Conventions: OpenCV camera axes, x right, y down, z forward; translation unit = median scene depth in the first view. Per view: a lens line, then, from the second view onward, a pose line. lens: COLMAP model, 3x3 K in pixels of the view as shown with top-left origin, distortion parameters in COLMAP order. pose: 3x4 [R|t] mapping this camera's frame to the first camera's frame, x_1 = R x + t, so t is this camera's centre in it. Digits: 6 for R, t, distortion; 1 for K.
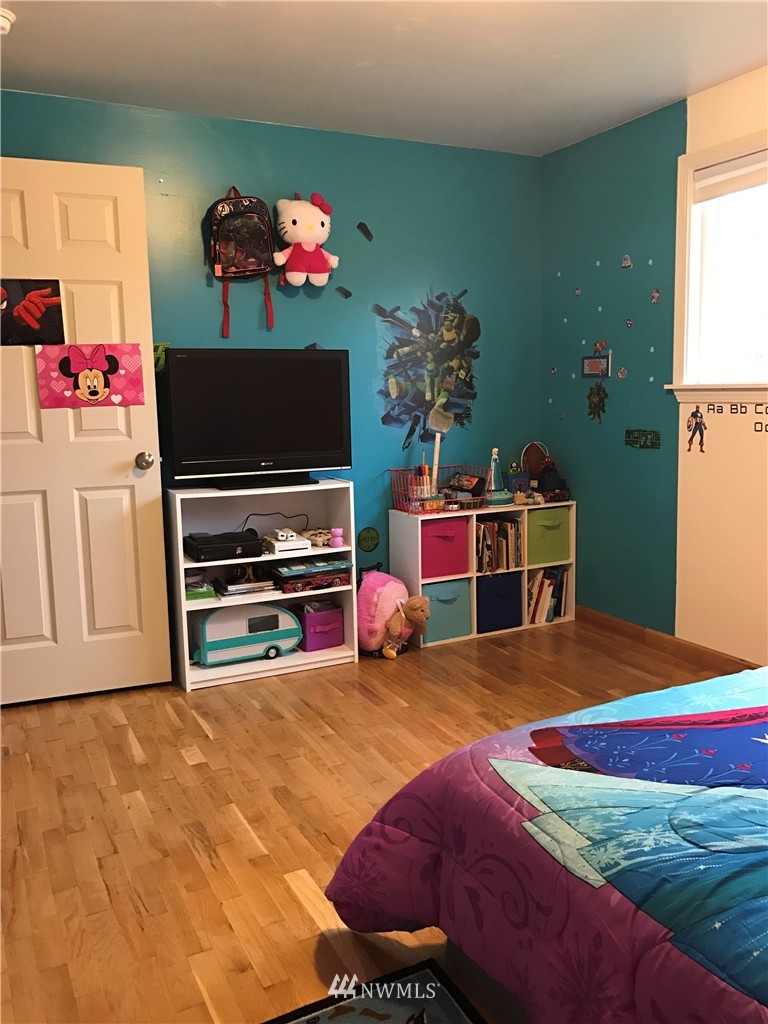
lens RADIAL K [[844.4, 0, 394.1], [0, 844.4, 507.9], [0, 0, 1]] dist [0.040192, -0.012530]
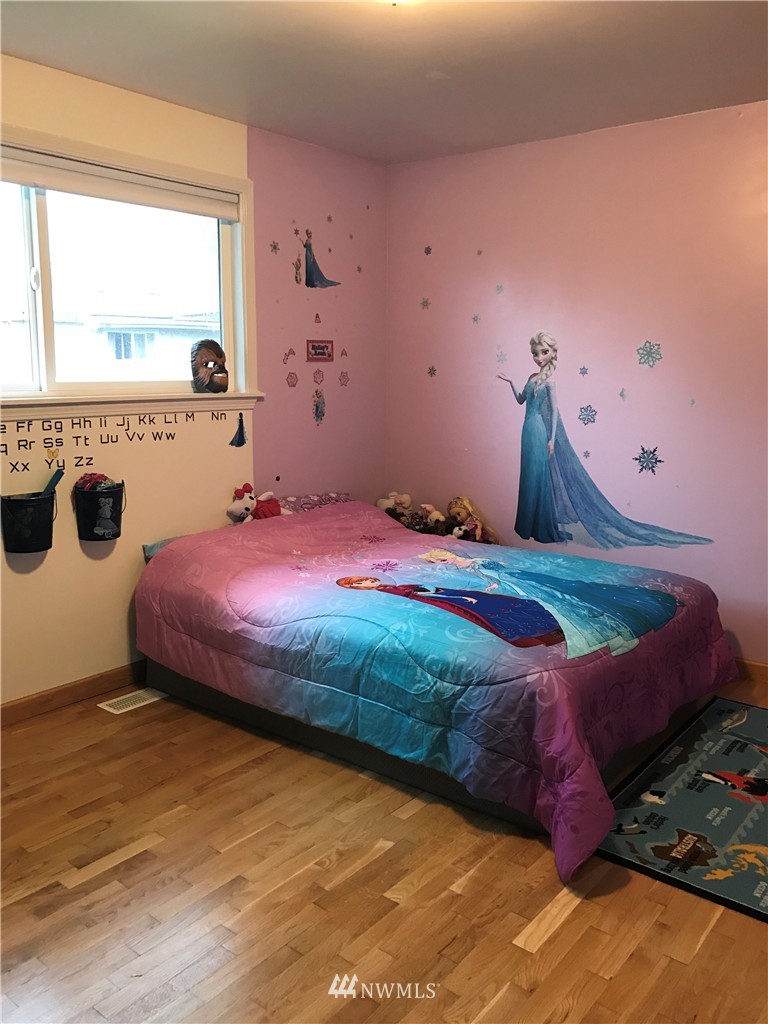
lens RADIAL K [[844.4, 0, 395.1], [0, 844.4, 515.1], [0, 0, 1]] dist [0.040192, -0.012530]
pose [[-0.416678, -0.149645, 0.896653, -0.958570], [0.122787, 0.968054, 0.218622, -0.279759], [-0.900724, 0.201192, -0.384992, 1.635060]]
